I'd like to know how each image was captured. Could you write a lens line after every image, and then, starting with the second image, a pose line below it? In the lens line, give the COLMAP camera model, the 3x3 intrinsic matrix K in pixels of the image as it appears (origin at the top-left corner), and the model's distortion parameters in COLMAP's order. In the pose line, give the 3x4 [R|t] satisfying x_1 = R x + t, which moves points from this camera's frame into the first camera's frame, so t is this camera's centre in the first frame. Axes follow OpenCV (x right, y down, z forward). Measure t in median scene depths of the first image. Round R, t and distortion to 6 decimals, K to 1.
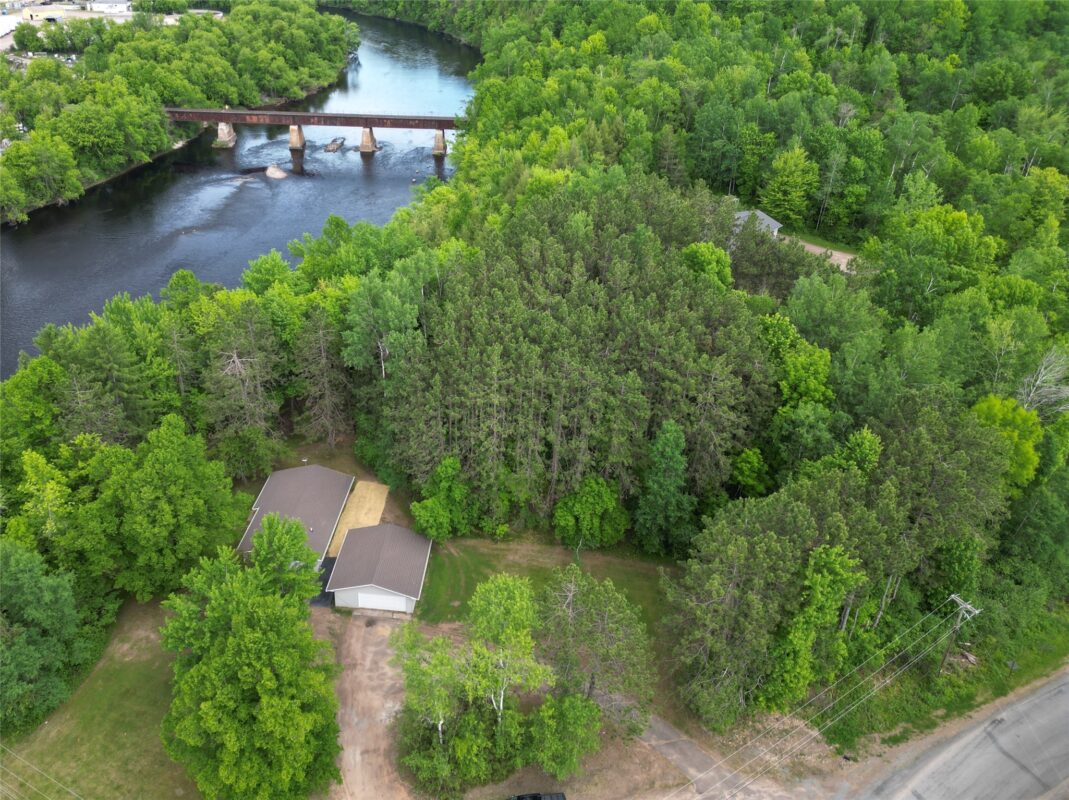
lens RADIAL K [[776.8, 0, 532.2], [0, 776.8, 321.7], [0, 0, 1]] dist [0.066671, -0.085507]
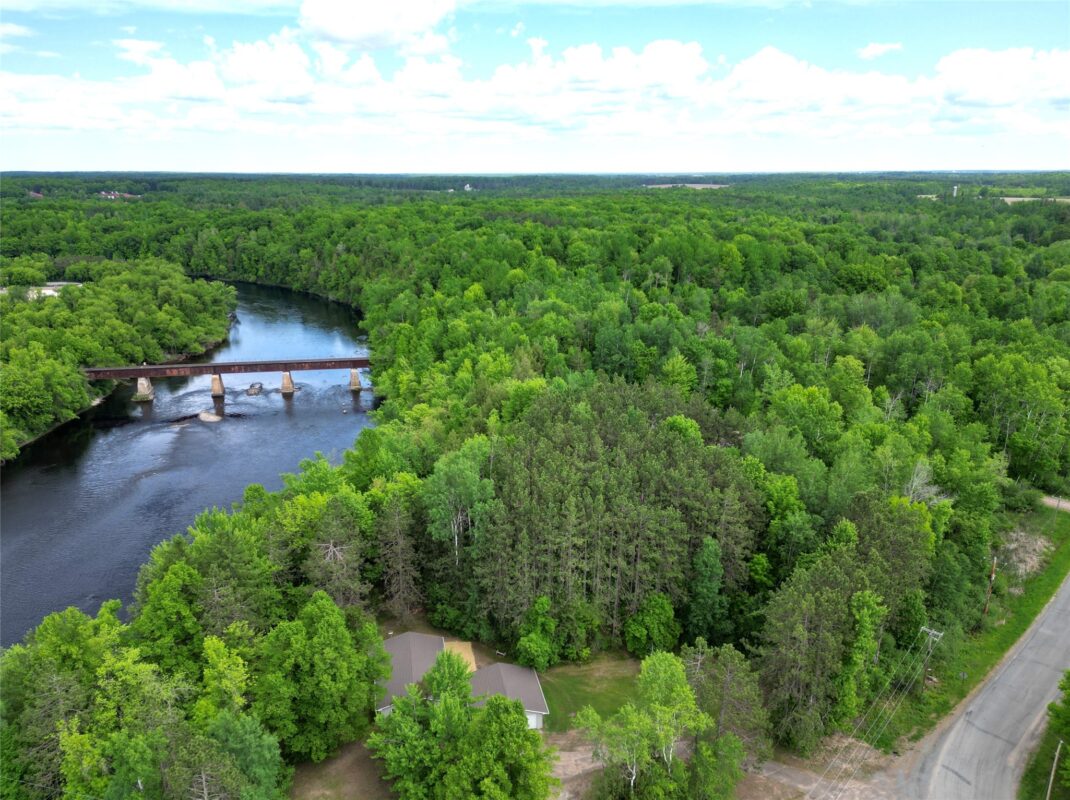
lens RADIAL K [[729.2, 0, 535.0], [0, 729.2, 400.0], [0, 0, 1]] dist [0.073852, -0.093640]
pose [[0.961356, -0.083772, 0.262255, -0.191898], [0.135274, 0.973394, -0.184945, 0.040549], [-0.239784, 0.213274, 0.947110, -0.082082]]
